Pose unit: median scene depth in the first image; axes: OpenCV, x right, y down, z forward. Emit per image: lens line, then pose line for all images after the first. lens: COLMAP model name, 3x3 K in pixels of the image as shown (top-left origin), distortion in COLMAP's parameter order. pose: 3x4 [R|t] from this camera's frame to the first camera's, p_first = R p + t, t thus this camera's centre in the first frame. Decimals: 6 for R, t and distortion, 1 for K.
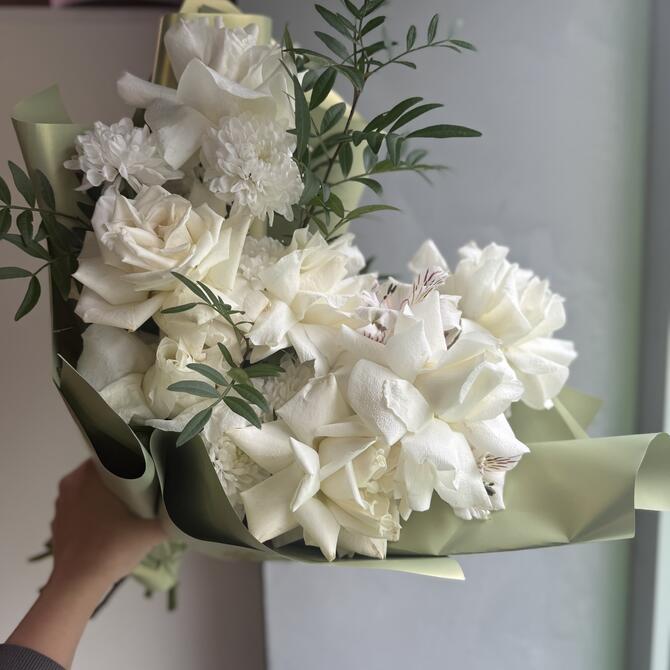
lens RADIAL K [[678.7, 0, 338.5], [0, 678.7, 336.2], [0, 0, 1]] dist [0.038480, 0.000000]
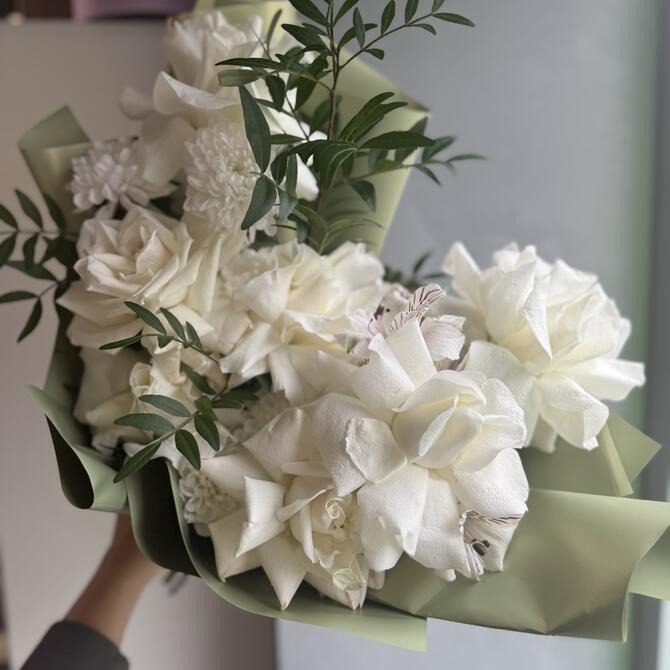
lens RADIAL K [[678.7, 0, 332.8], [0, 678.7, 335.8], [0, 0, 1]] dist [0.038480, 0.000000]
pose [[0.944523, 0.026628, -0.327363, 0.325784], [0.000400, 0.996614, 0.082219, -0.114794], [0.328444, -0.077789, 0.941315, 0.152280]]
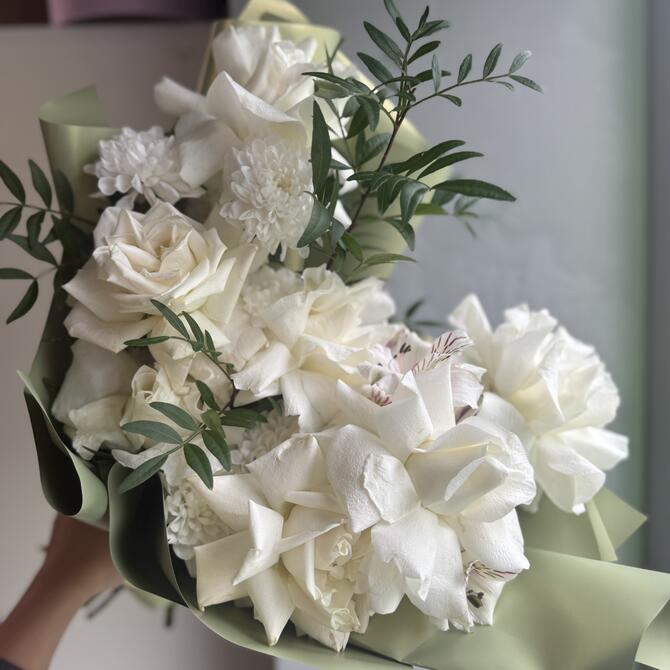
lens RADIAL K [[678.7, 0, 335.5], [0, 678.7, 340.7], [0, 0, 1]] dist [0.038480, 0.000000]
pose [[0.970954, 0.158786, -0.178982, 0.154779], [-0.157610, 0.987281, 0.020866, -0.089066], [0.180019, 0.007950, 0.983631, 0.122569]]
